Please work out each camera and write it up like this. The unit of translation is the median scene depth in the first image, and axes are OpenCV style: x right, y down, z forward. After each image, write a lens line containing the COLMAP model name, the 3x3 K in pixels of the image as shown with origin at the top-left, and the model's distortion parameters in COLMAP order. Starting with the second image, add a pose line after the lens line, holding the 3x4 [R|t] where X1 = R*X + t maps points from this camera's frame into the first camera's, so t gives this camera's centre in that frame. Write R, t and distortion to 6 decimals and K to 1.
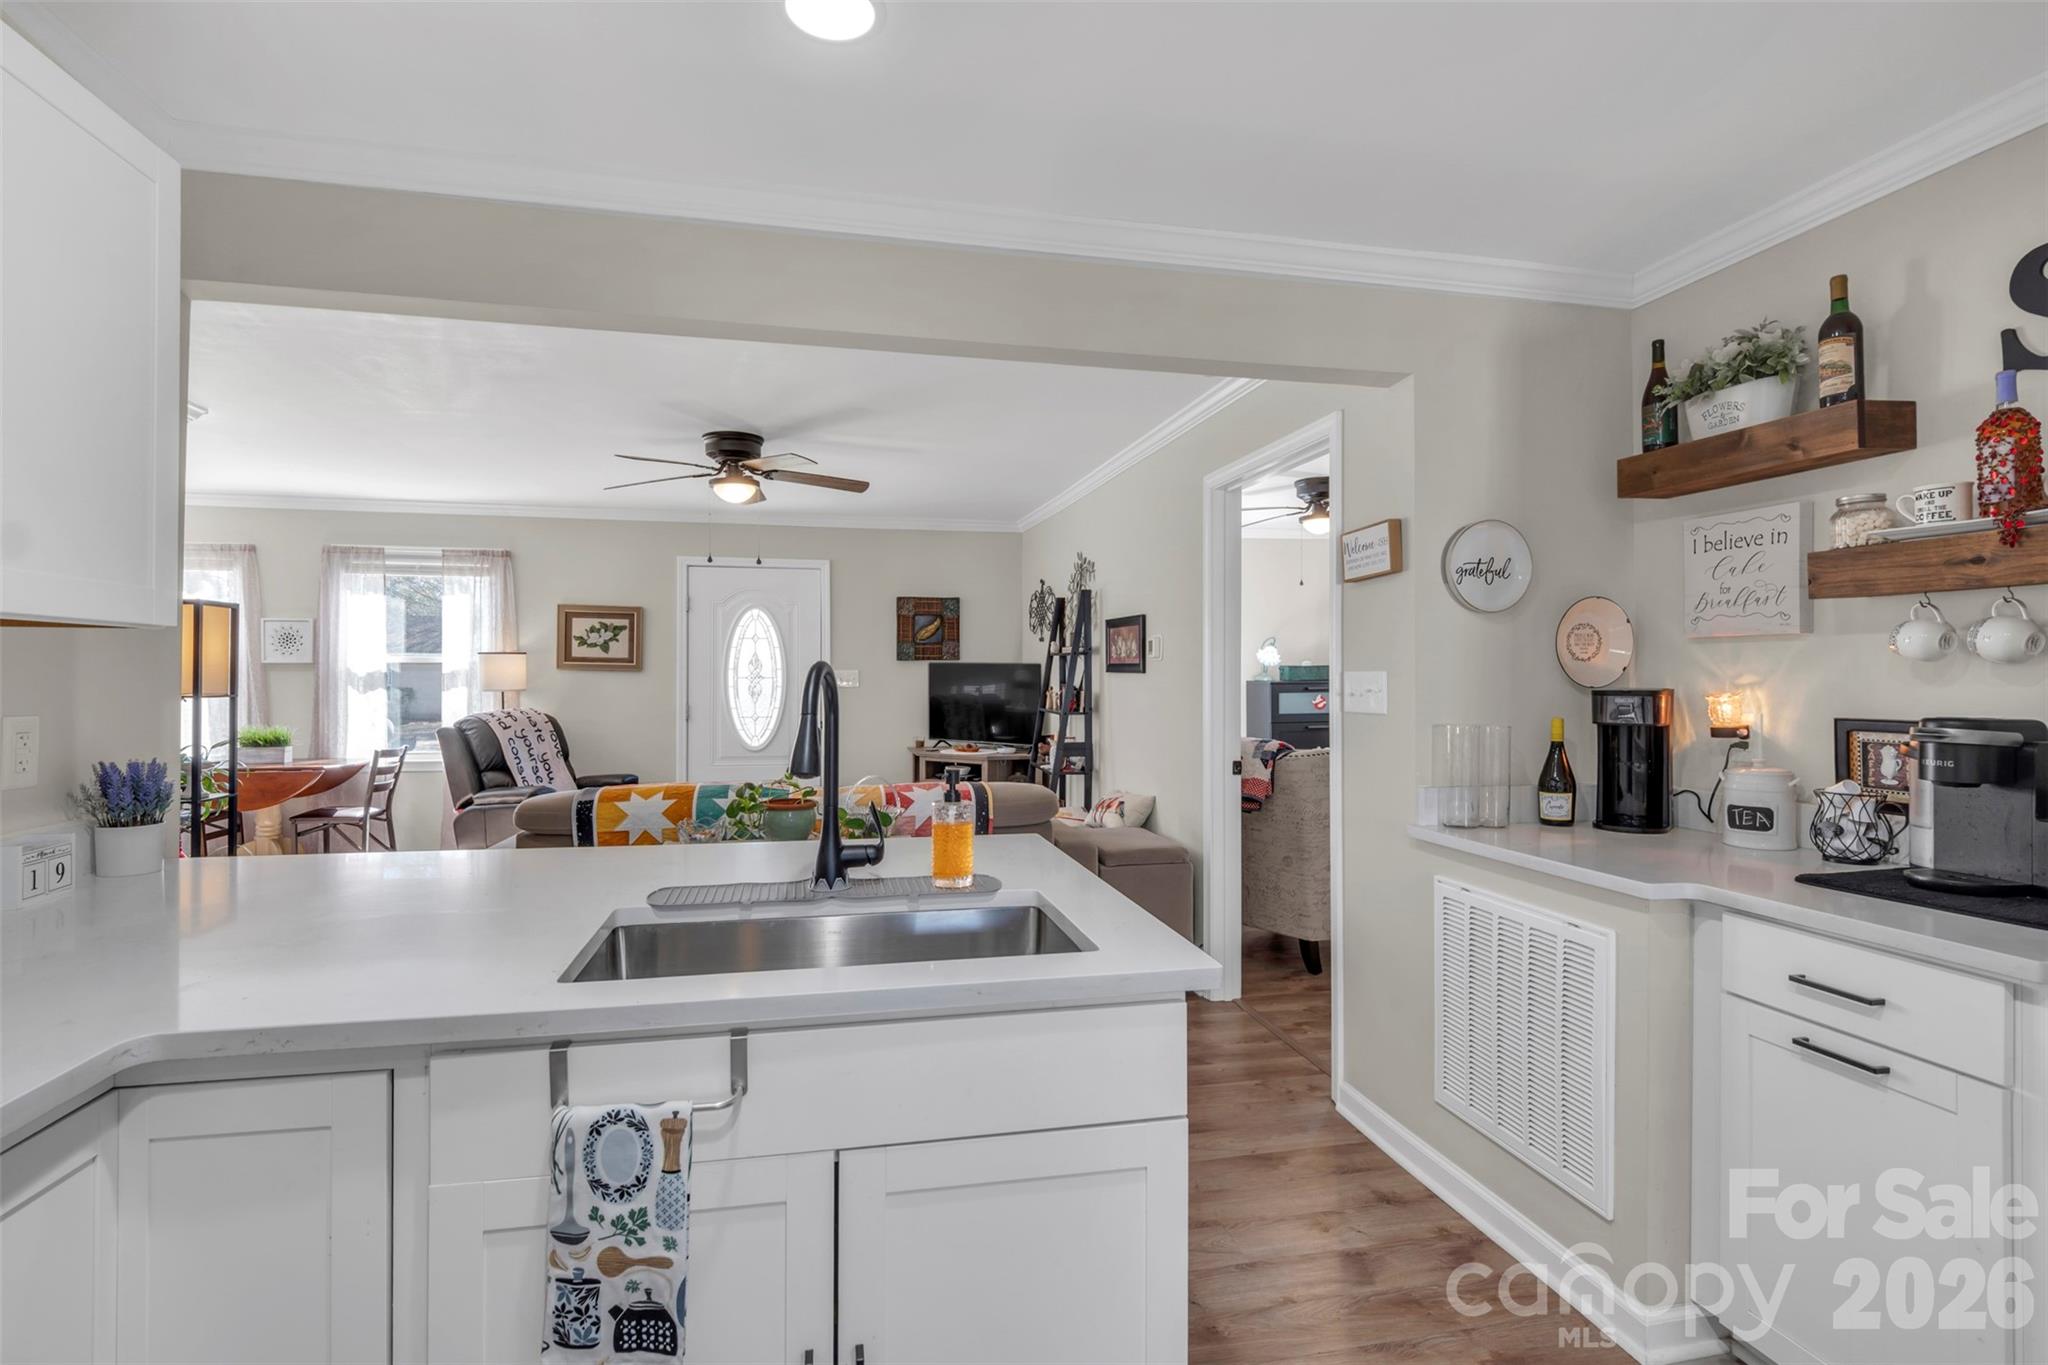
lens RADIAL K [[982.0, 0, 1016.0], [0, 982.0, 666.6], [0, 0, 1]] dist [0.001971, -0.001559]
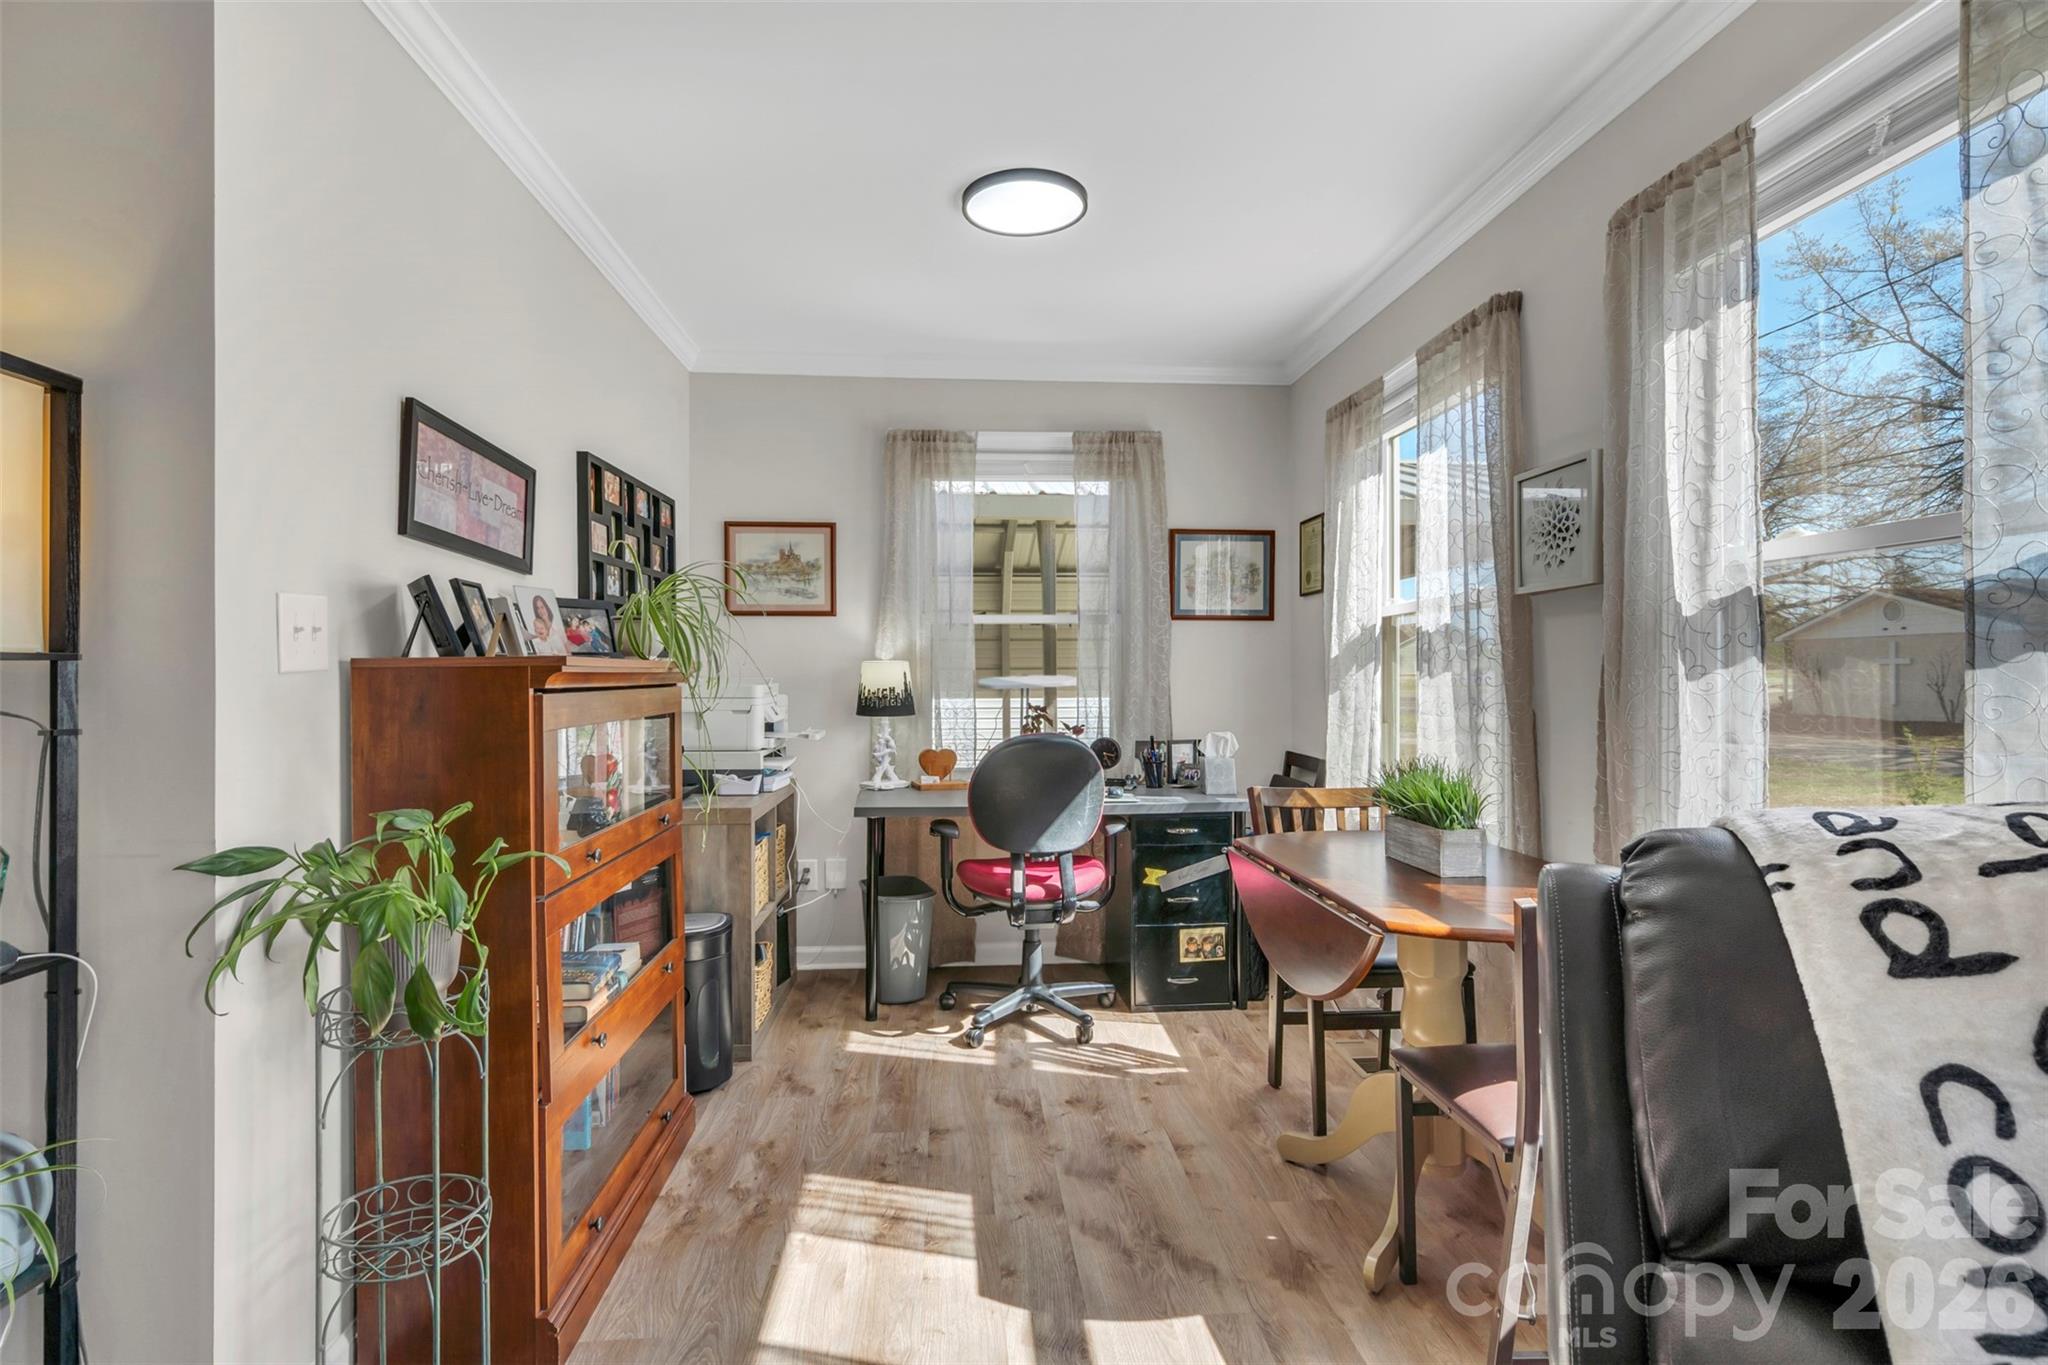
lens RADIAL K [[982.0, 0, 1019.1], [0, 982.0, 673.0], [0, 0, 1]] dist [0.001971, -0.001559]
pose [[-0.131033, -0.003091, -0.991373, -0.361676], [0.007894, 0.999960, -0.004161, 0.025800], [0.991347, -0.008371, -0.131003, 0.843043]]
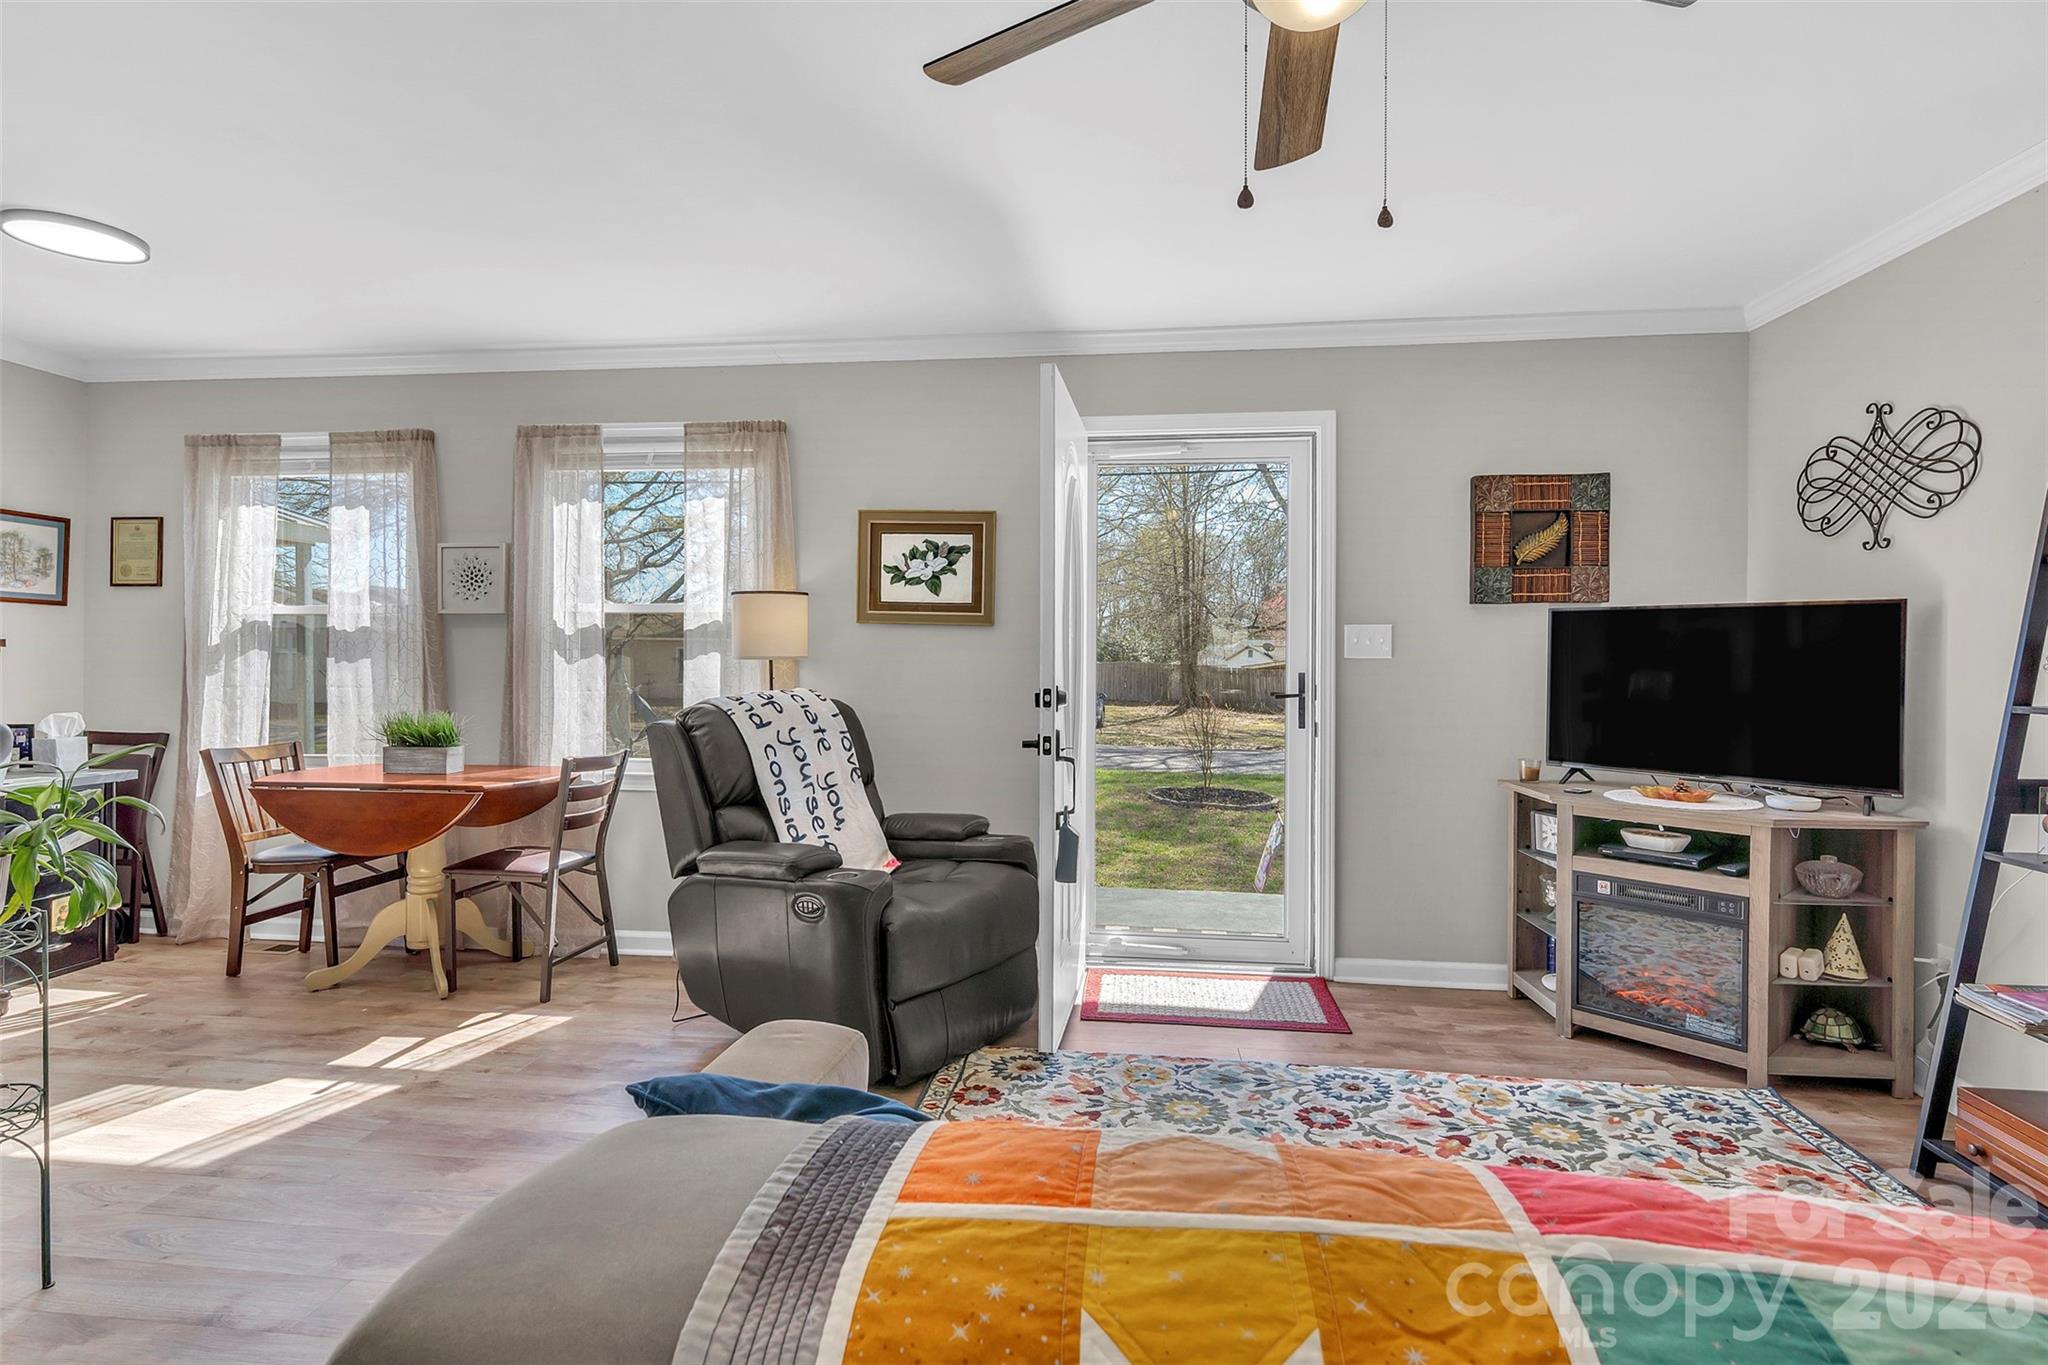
lens RADIAL K [[982.0, 0, 1005.8], [0, 982.0, 662.4], [0, 0, 1]] dist [0.001971, -0.001559]
pose [[0.948379, 0.003279, -0.317123, -0.209552], [-0.002194, 0.999990, 0.003780, 0.024454], [0.317132, -0.002889, 0.948377, 0.500073]]
